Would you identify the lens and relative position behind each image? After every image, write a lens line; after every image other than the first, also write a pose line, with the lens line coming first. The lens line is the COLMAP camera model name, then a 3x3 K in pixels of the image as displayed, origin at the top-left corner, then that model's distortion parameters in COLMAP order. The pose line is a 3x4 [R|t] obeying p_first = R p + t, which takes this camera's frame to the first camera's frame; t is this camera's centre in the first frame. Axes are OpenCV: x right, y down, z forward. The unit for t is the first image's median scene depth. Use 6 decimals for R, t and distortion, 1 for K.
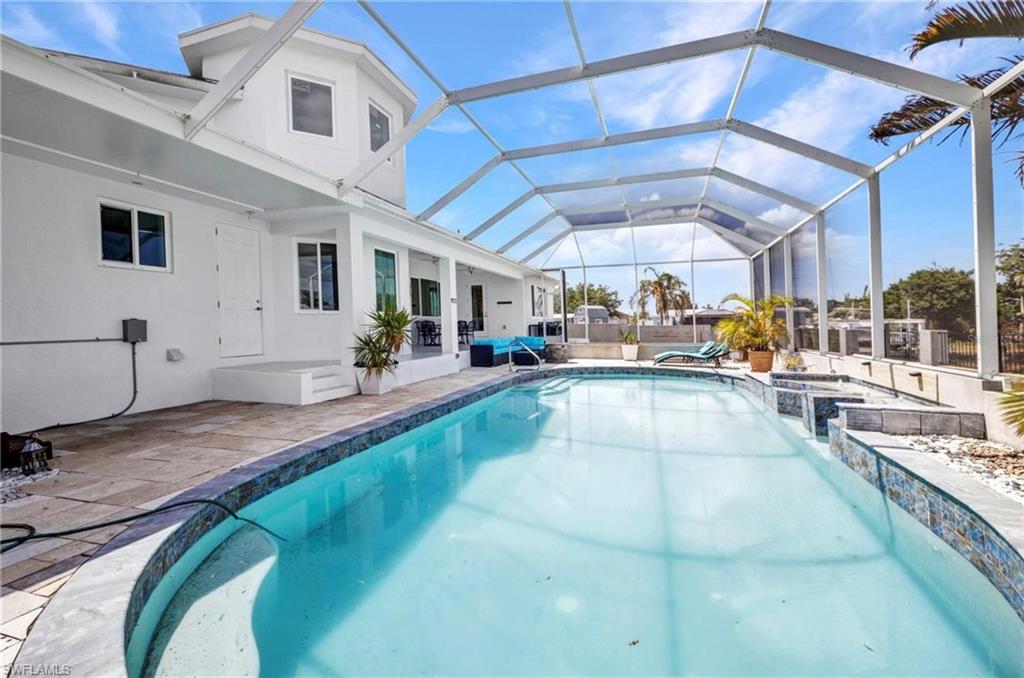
lens RADIAL K [[414.1, 0, 515.9], [0, 414.1, 329.5], [0, 0, 1]] dist [0.021519, -0.008098]
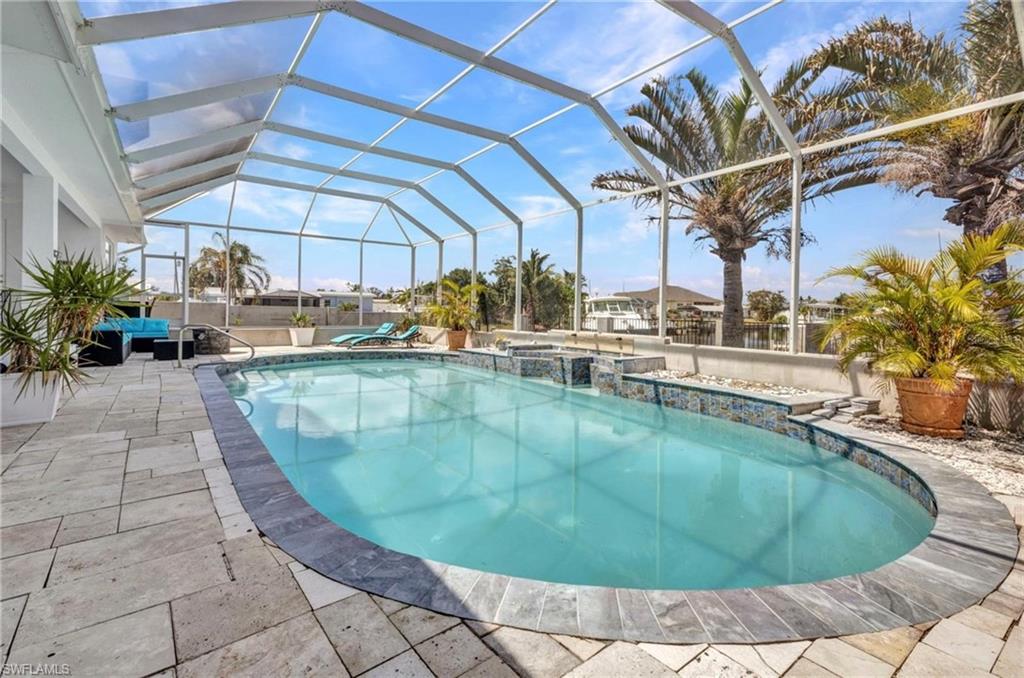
lens RADIAL K [[470.4, 0, 494.2], [0, 470.4, 317.5], [0, 0, 1]] dist [0.021905, 0.000156]
pose [[0.599877, 0.005380, 0.800074, -0.311291], [-0.012420, 0.999920, 0.002588, 0.008372], [-0.799996, -0.011490, 0.599895, 0.106648]]
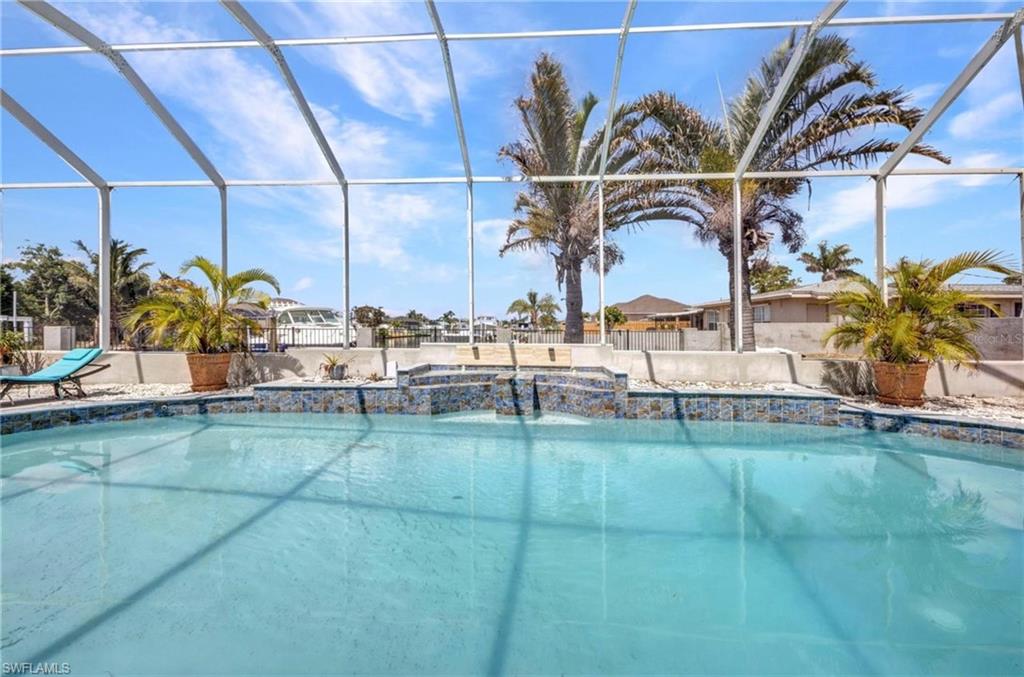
lens RADIAL K [[428.1, 0, 513.3], [0, 428.1, 329.9], [0, 0, 1]] dist [0.011807, 0.000144]
pose [[-0.259797, 0.003709, 0.965656, -0.135080], [0.008008, 0.999967, -0.001686, 0.016221], [-0.965630, 0.007295, -0.259818, 0.568753]]
